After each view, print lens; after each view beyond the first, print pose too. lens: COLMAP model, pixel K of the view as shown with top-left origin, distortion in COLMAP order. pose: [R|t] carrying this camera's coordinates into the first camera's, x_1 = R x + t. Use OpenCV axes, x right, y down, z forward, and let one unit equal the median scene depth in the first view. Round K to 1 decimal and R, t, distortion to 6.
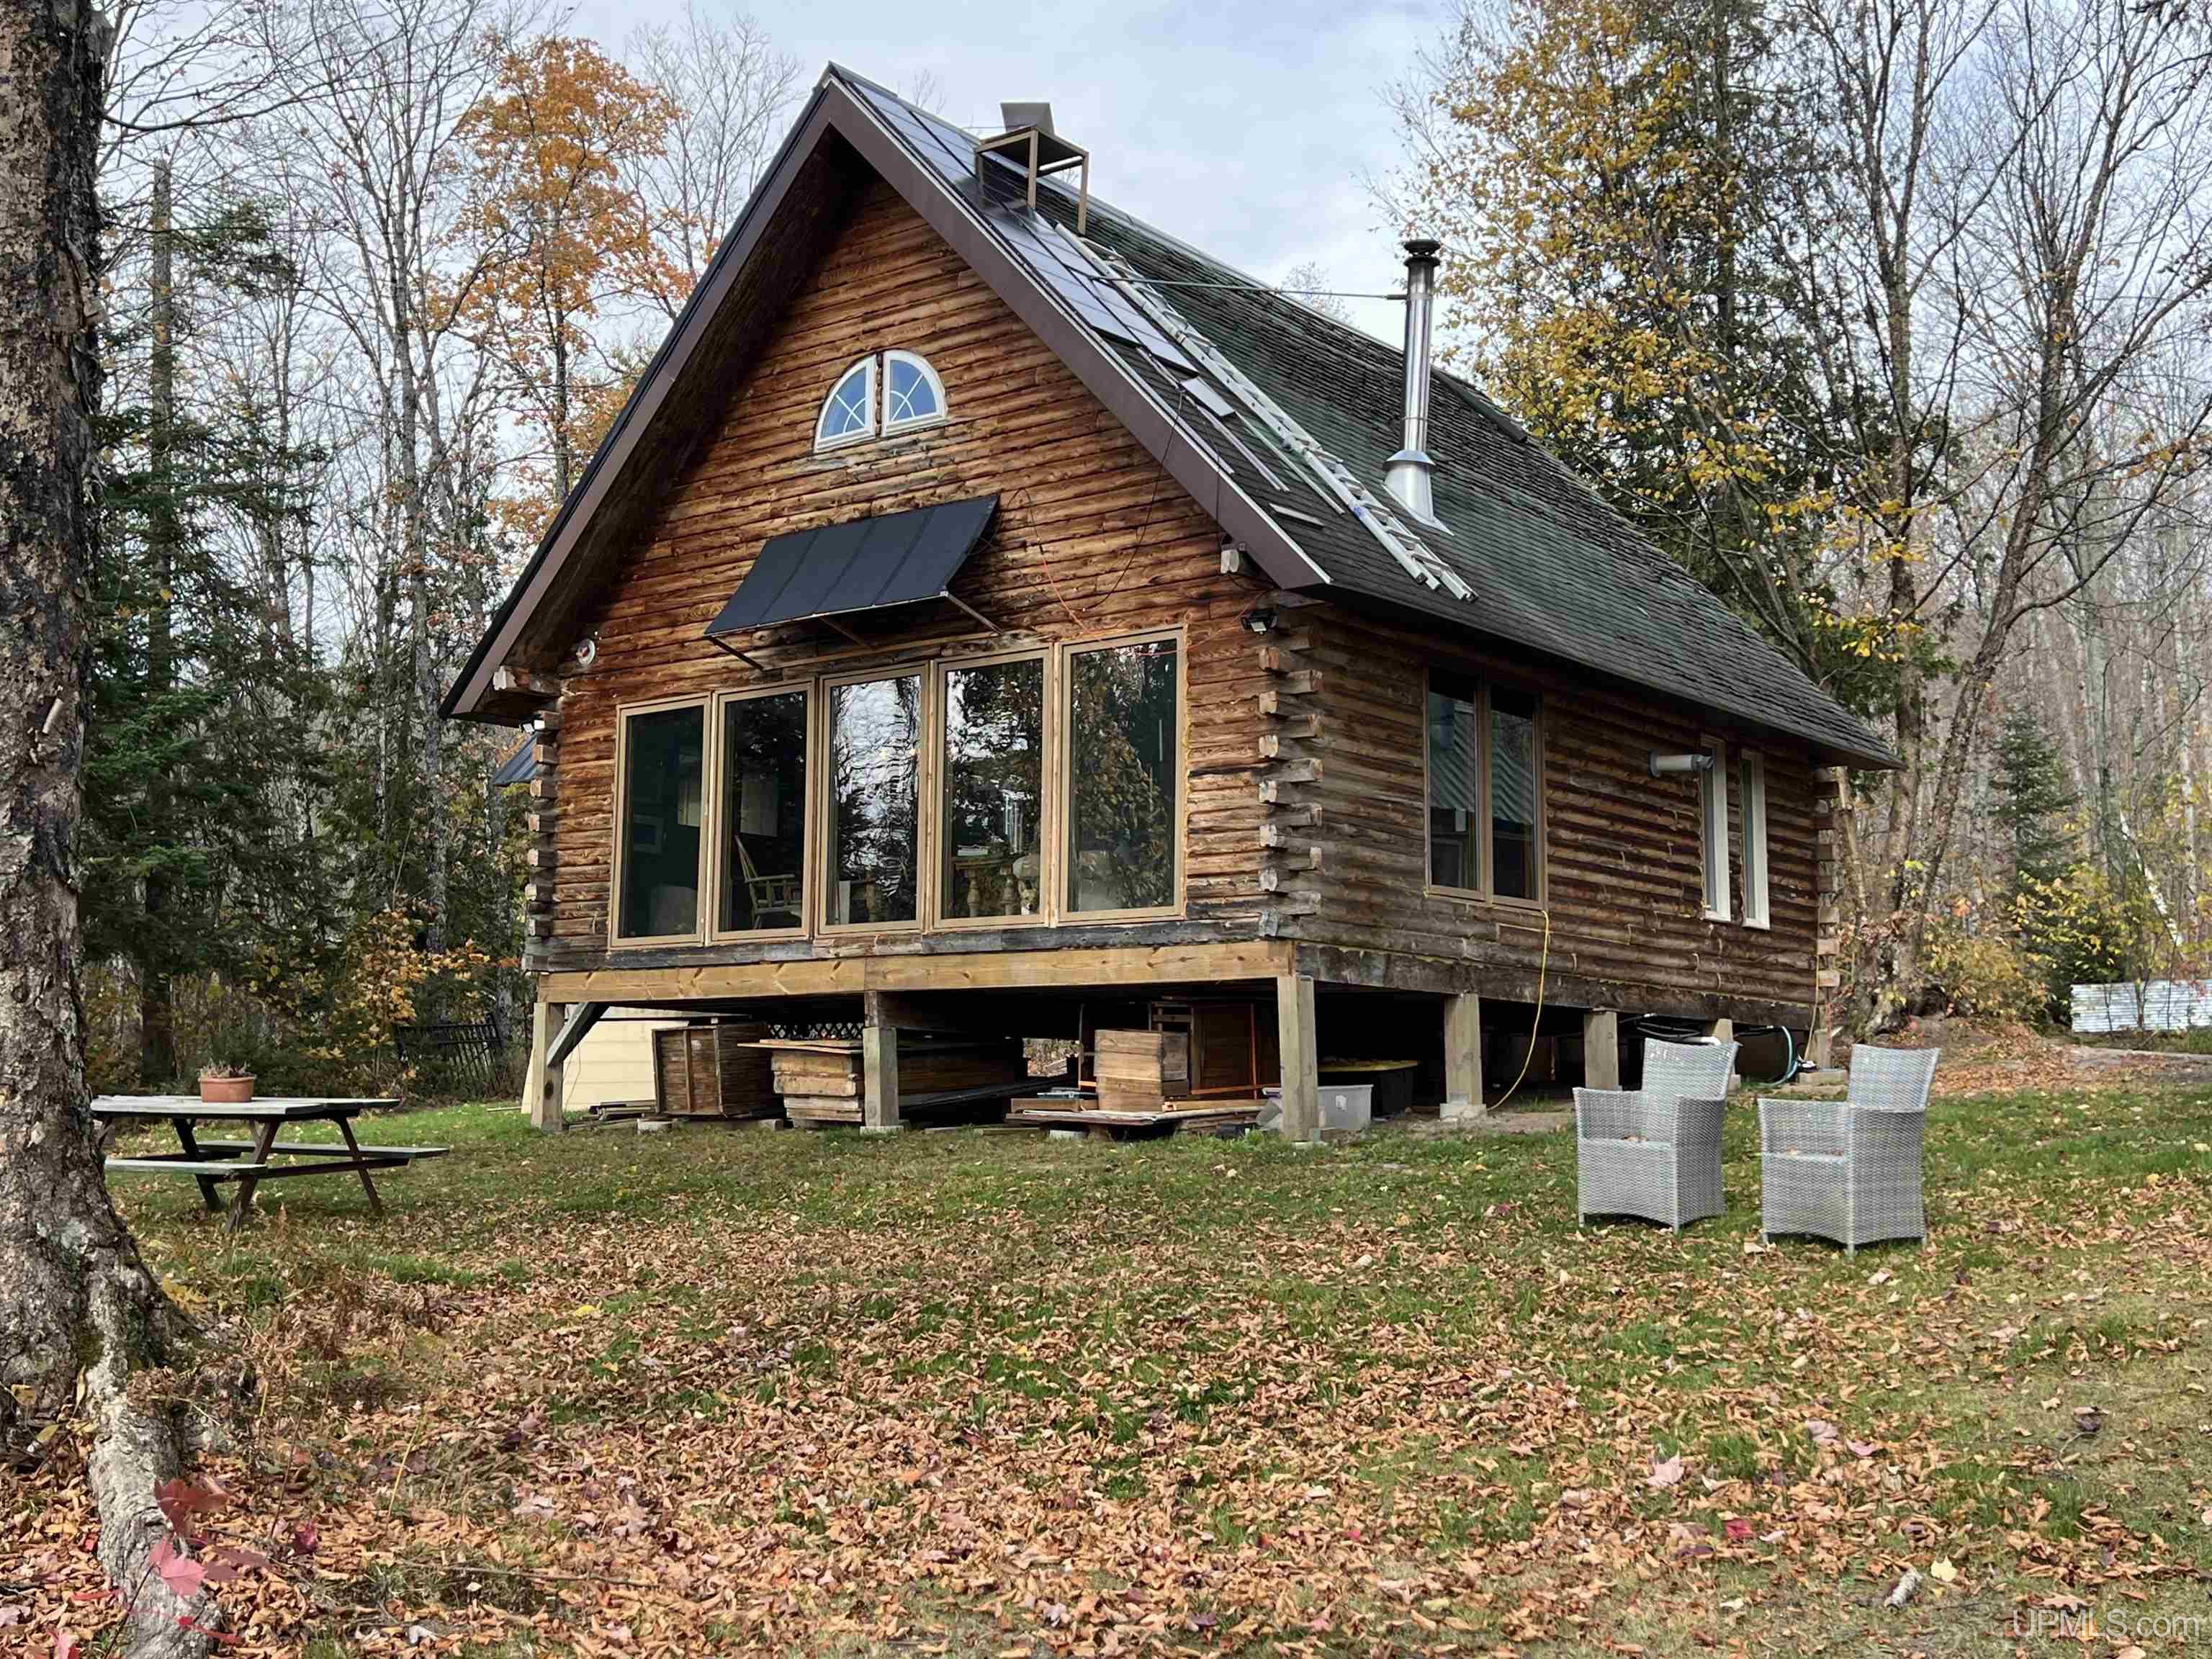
lens RADIAL K [[2432.7, 0, 1109.6], [0, 2432.7, 836.4], [0, 0, 1]] dist [0.066725, 0.000000]
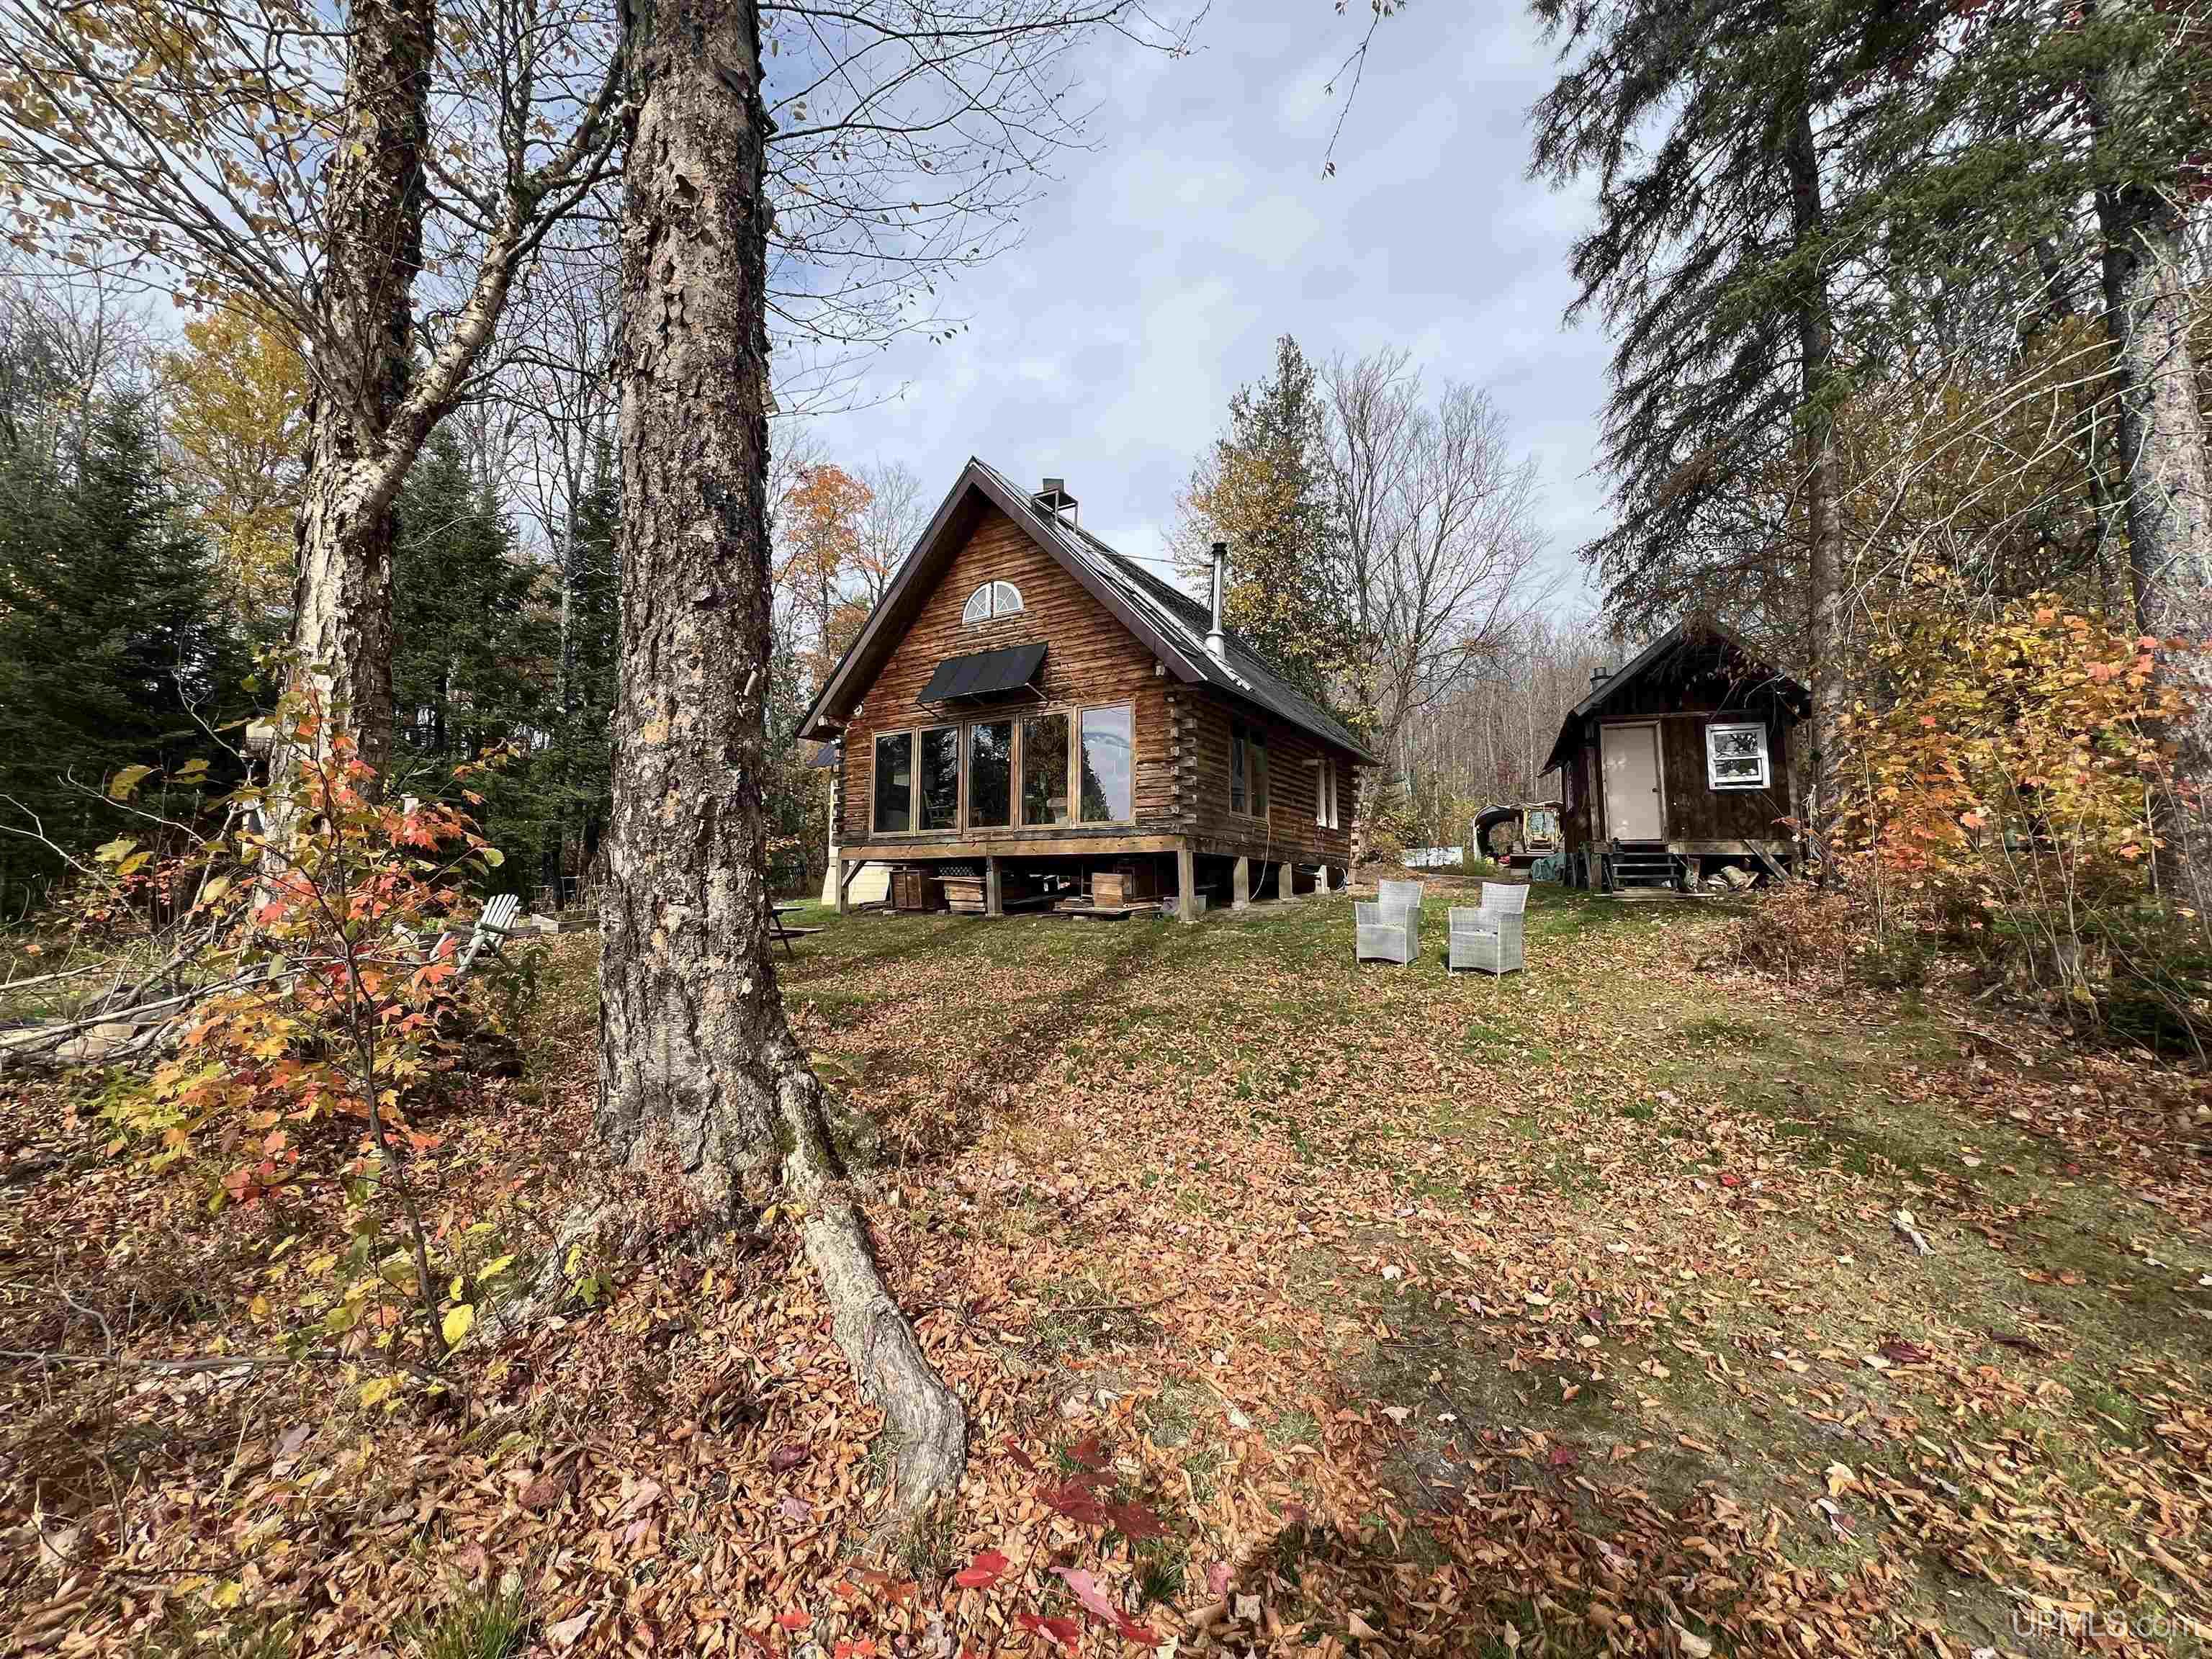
lens RADIAL K [[888.8, 0, 1098.9], [0, 888.8, 819.7], [0, 0, 1]] dist [0.001228, 0.000167]
pose [[0.994171, 0.002970, 0.107778, -0.085300], [-0.006135, 0.999559, 0.029051, 0.003536], [-0.107645, -0.029543, 0.993750, 0.142323]]
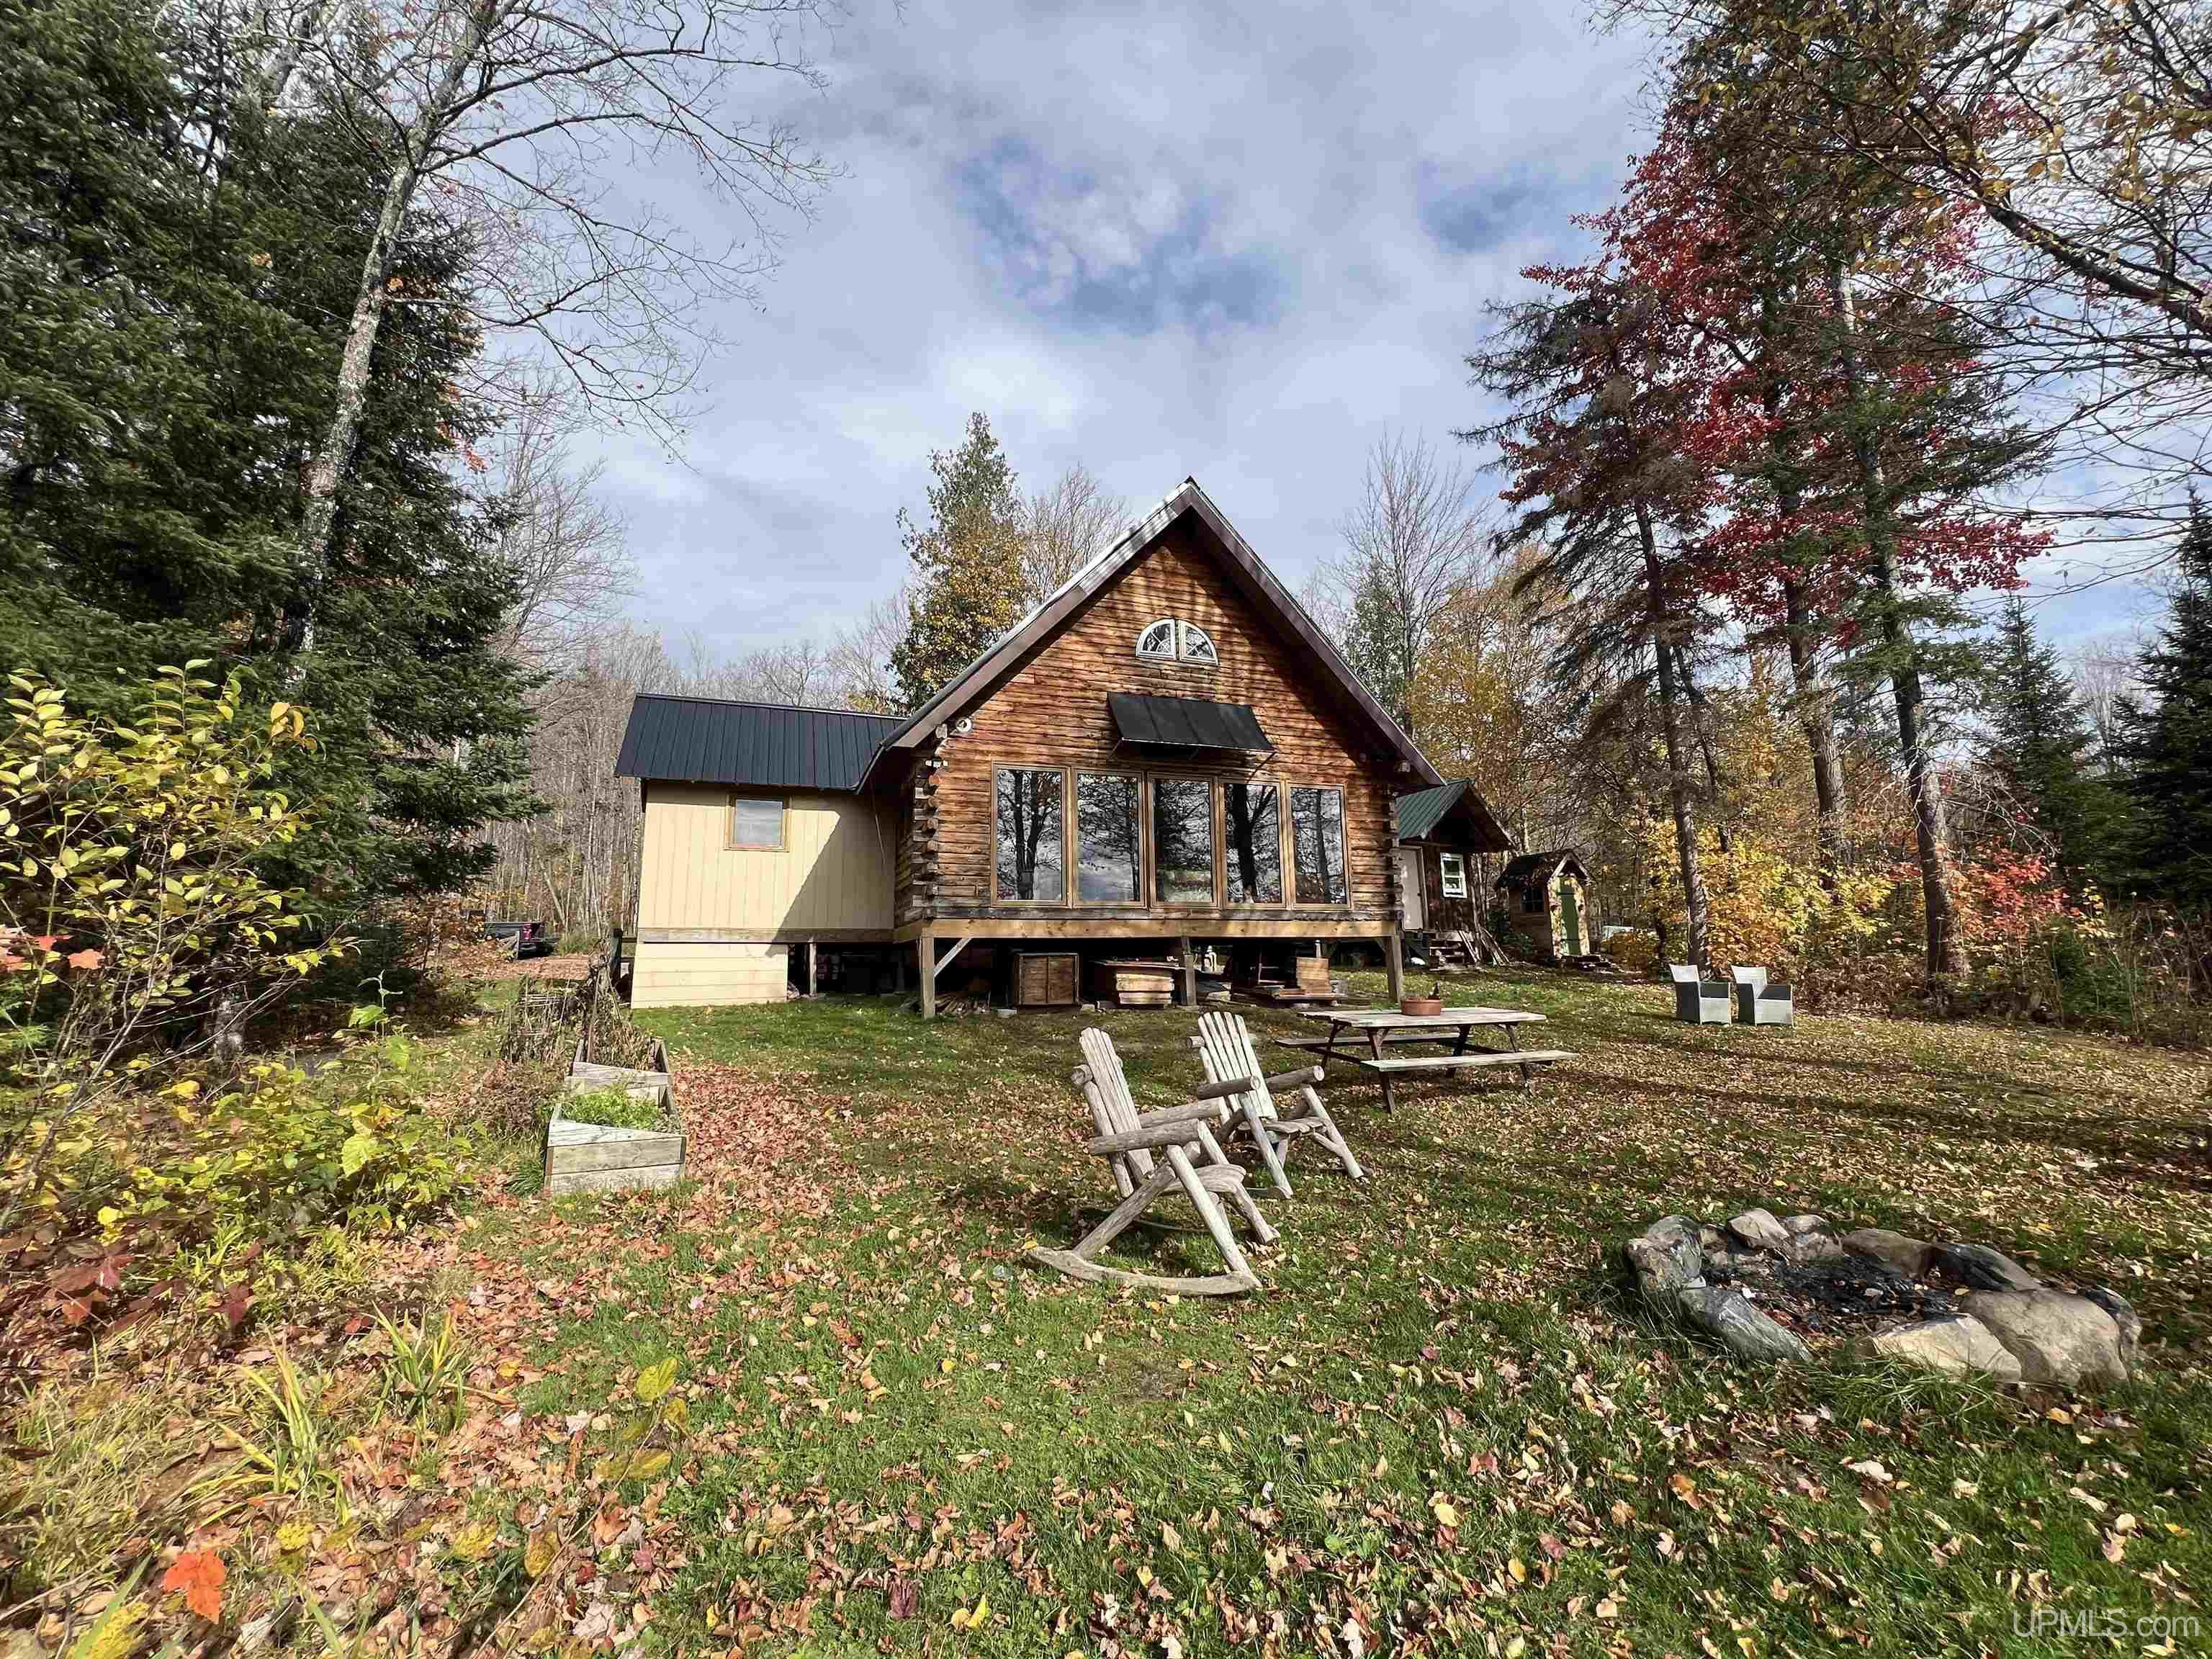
lens RADIAL K [[888.8, 0, 1090.3], [0, 888.8, 818.3], [0, 0, 1]] dist [0.001228, 0.000167]
pose [[0.536294, 0.119005, 0.835600, -0.745214], [-0.081608, 0.992683, -0.089000, 0.038343], [-0.840077, -0.020461, 0.542082, 0.670845]]
